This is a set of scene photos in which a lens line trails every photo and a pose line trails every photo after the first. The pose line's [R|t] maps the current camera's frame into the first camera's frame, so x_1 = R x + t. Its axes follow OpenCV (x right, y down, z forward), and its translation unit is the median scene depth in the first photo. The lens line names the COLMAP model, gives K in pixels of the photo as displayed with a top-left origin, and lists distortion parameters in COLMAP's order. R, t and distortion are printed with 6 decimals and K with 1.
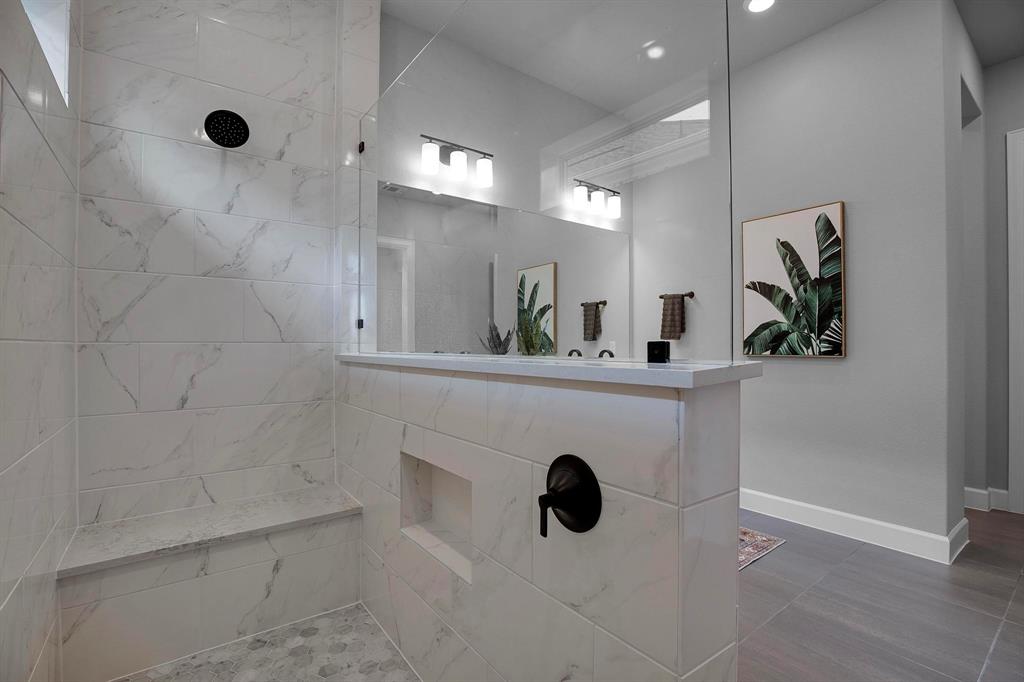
lens RADIAL K [[466.5, 0, 514.7], [0, 466.5, 344.6], [0, 0, 1]] dist [-0.038361, 0.000088]
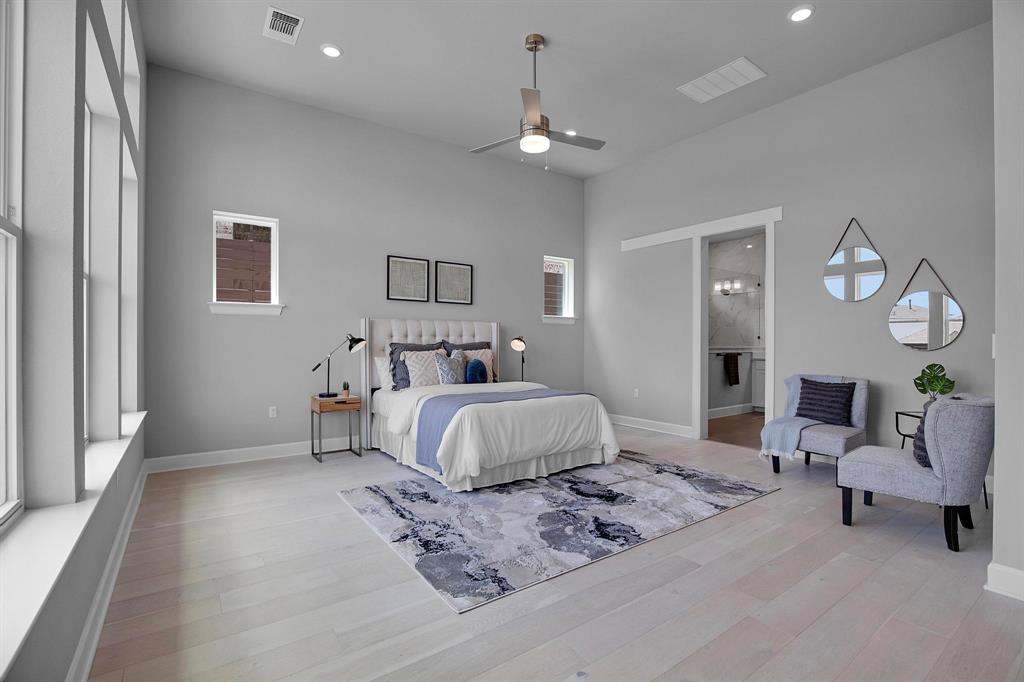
lens RADIAL K [[466.5, 0, 514.7], [0, 466.5, 344.6], [0, 0, 1]] dist [-0.038361, 0.000088]
pose [[-0.024205, 0.005393, -0.999692, 2.595032], [0.003058, 0.999981, 0.005320, -0.014723], [0.999702, -0.002928, -0.024221, -0.583933]]
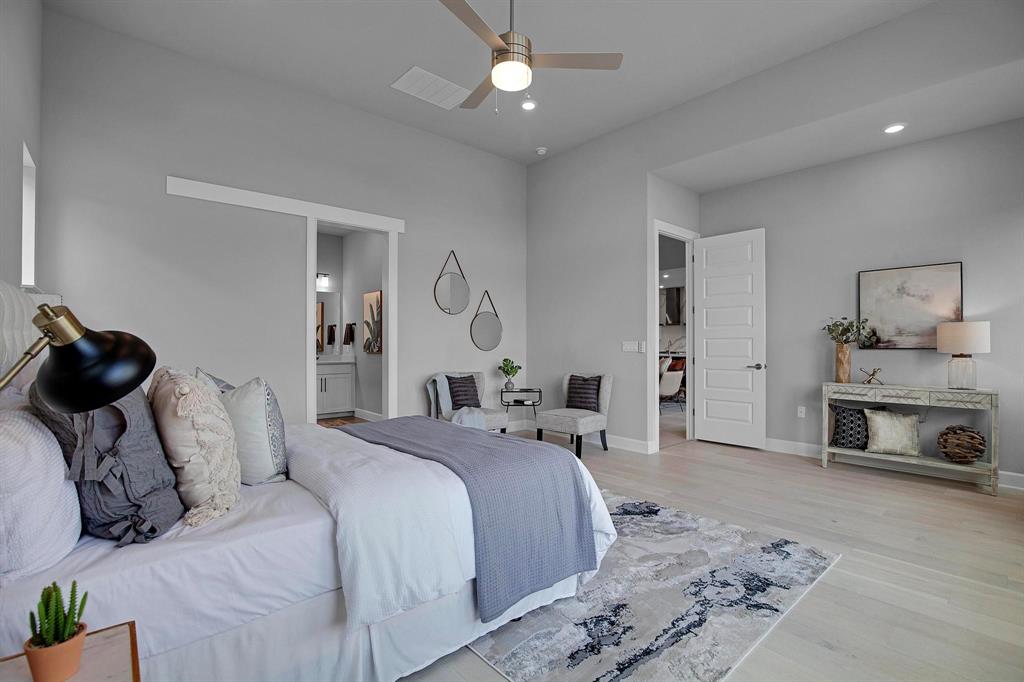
lens RADIAL K [[466.5, 0, 514.7], [0, 466.5, 344.6], [0, 0, 1]] dist [-0.038361, 0.000088]
pose [[0.996611, 0.003585, 0.082177, 1.173836], [-0.003617, 0.999993, 0.000231, -0.018543], [-0.082176, -0.000527, 0.996618, -1.536197]]
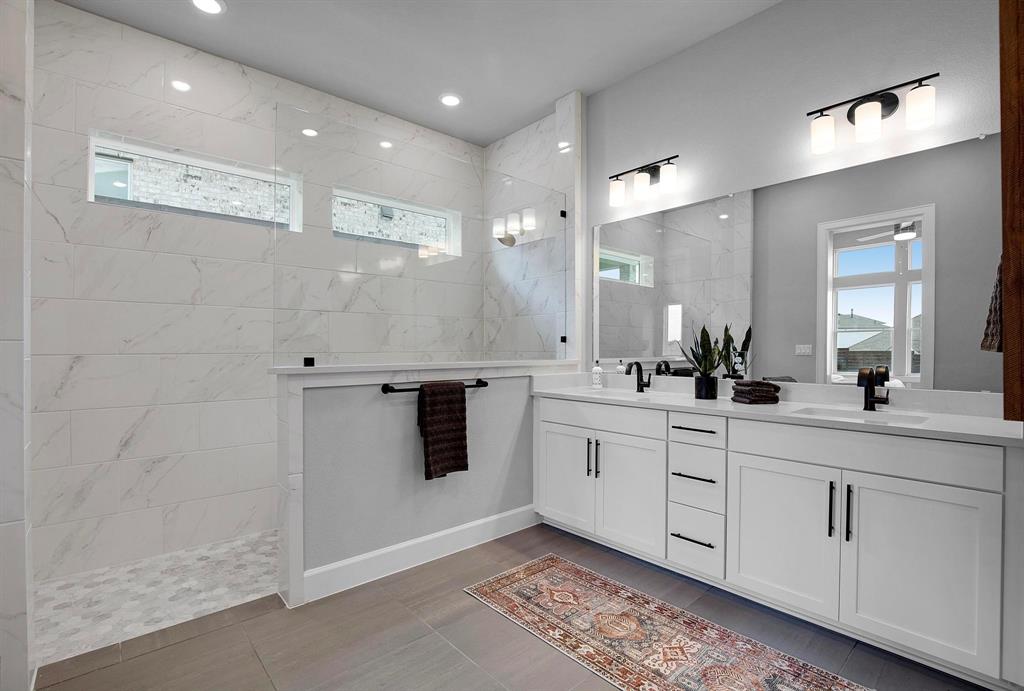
lens RADIAL K [[473.2, 0, 513.3], [0, 473.2, 348.2], [0, 0, 1]] dist [-0.021768, 0.000024]
pose [[0.085925, 0.004161, -0.996293, 0.931755], [0.003160, 0.999985, 0.004449, -0.021170], [0.996297, -0.003531, 0.085910, 0.613032]]
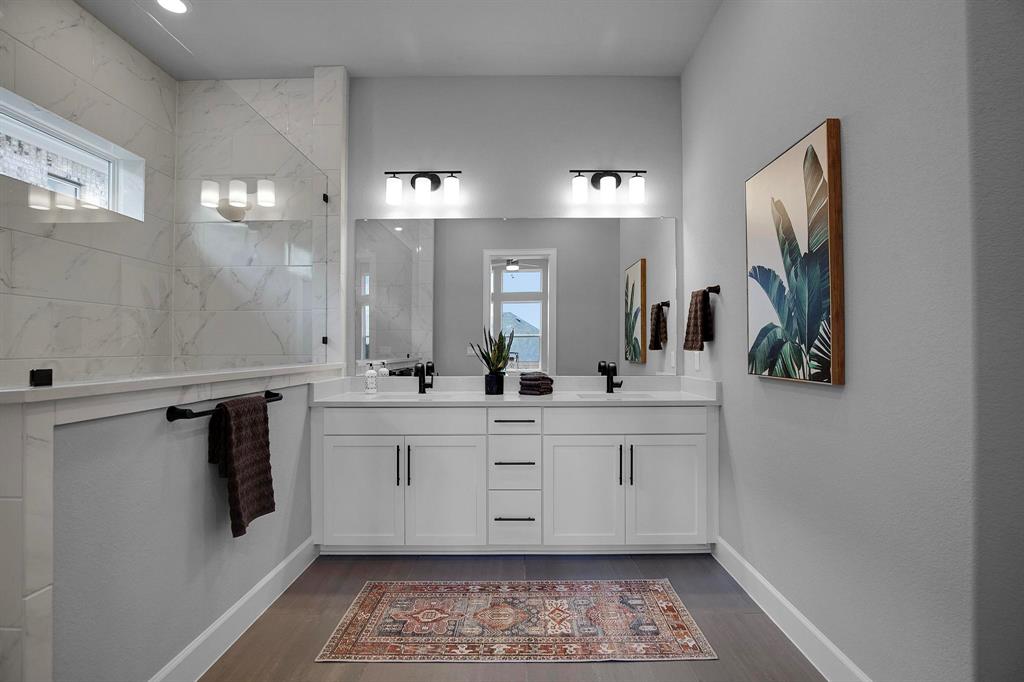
lens RADIAL K [[468.1, 0, 516.1], [0, 468.1, 344.6], [0, 0, 1]] dist [-0.020207, 0.000605]
pose [[0.793338, -0.005806, -0.608754, 0.712050], [0.004191, 0.999983, -0.004076, -0.022281], [0.608767, 0.000683, 0.793349, 0.269602]]
